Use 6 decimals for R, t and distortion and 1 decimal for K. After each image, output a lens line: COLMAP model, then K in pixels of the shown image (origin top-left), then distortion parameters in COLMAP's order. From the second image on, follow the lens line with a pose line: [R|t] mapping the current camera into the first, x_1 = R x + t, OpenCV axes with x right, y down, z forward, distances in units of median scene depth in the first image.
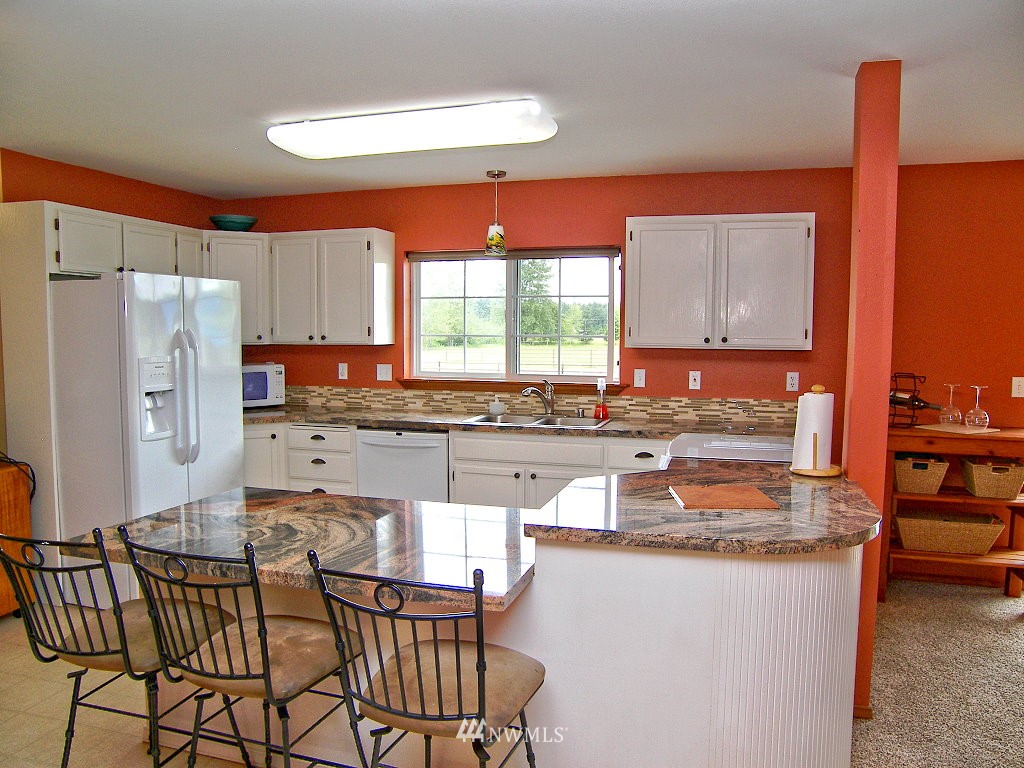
lens RADIAL K [[769.5, 0, 512.0], [0, 769.5, 384.0], [0, 0, 1]] dist [-0.134701, 0.002563]
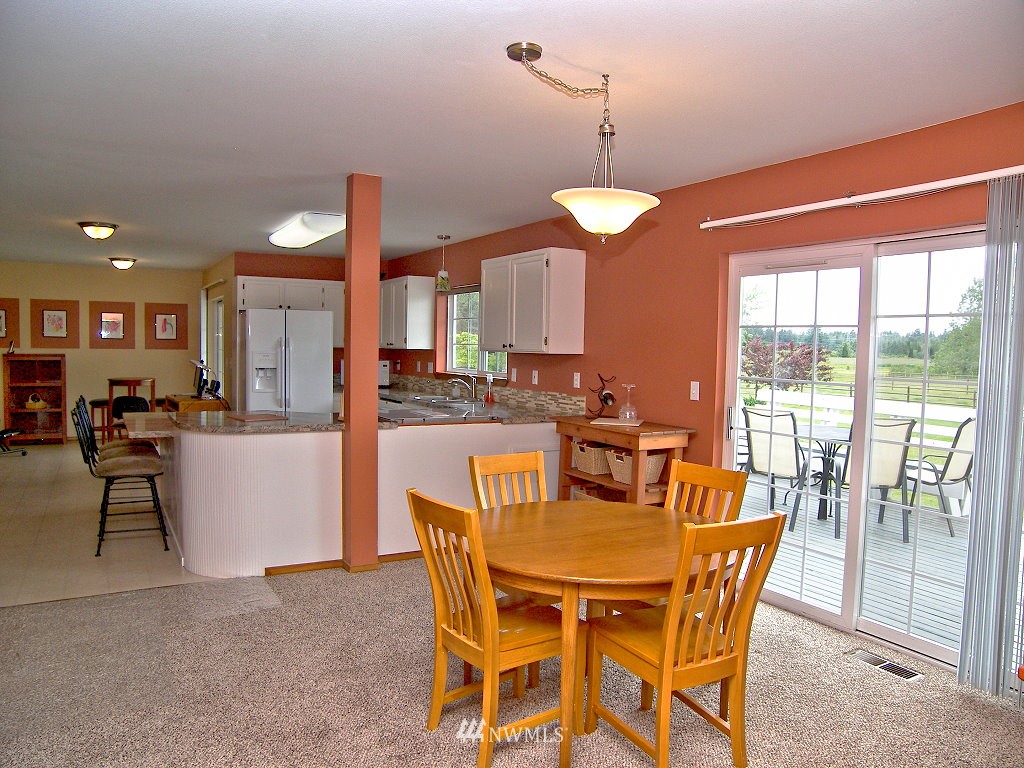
lens RADIAL K [[711.2, 0, 512.0], [0, 711.2, 384.0], [0, 0, 1]] dist [-0.143935, 0.094178]
pose [[0.728646, 0.043943, -0.683480, 1.058285], [-0.061530, 0.998104, -0.001425, 0.010742], [0.682122, 0.043093, 0.729968, 0.067178]]
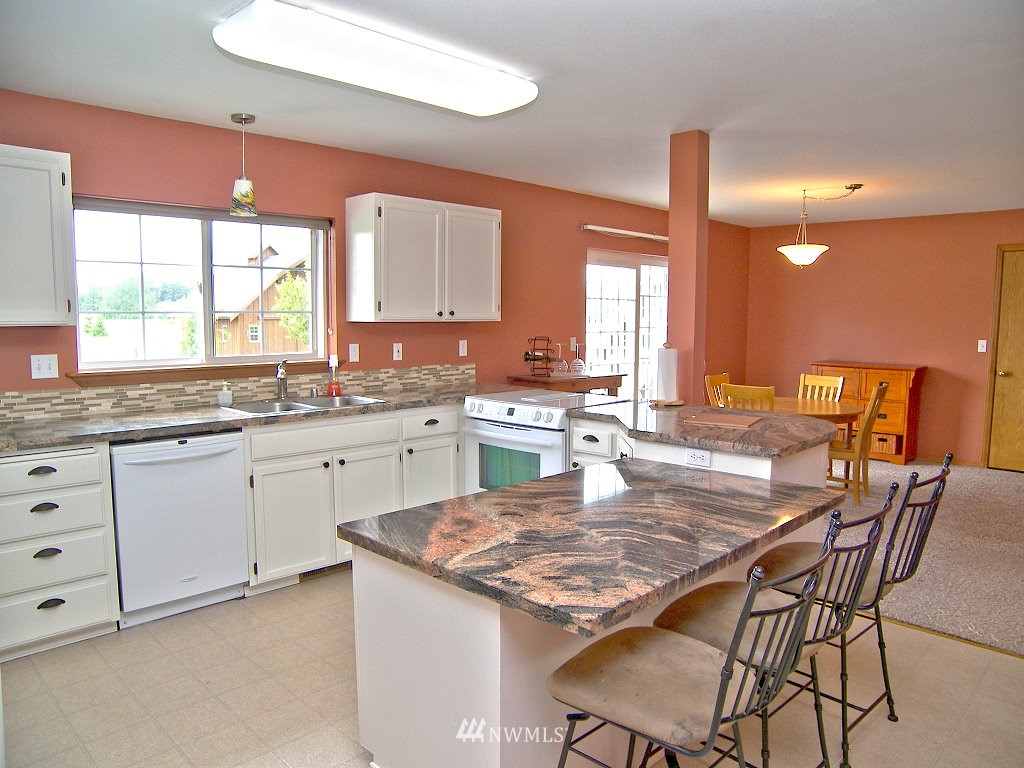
lens RADIAL K [[736.3, 0, 512.0], [0, 736.3, 384.0], [0, 0, 1]] dist [-0.061106, 0.001869]
pose [[0.474001, -0.088939, 0.876021, -0.598759], [0.056395, 0.995909, 0.070597, -0.023844], [-0.878717, 0.015940, 0.477078, 0.362530]]
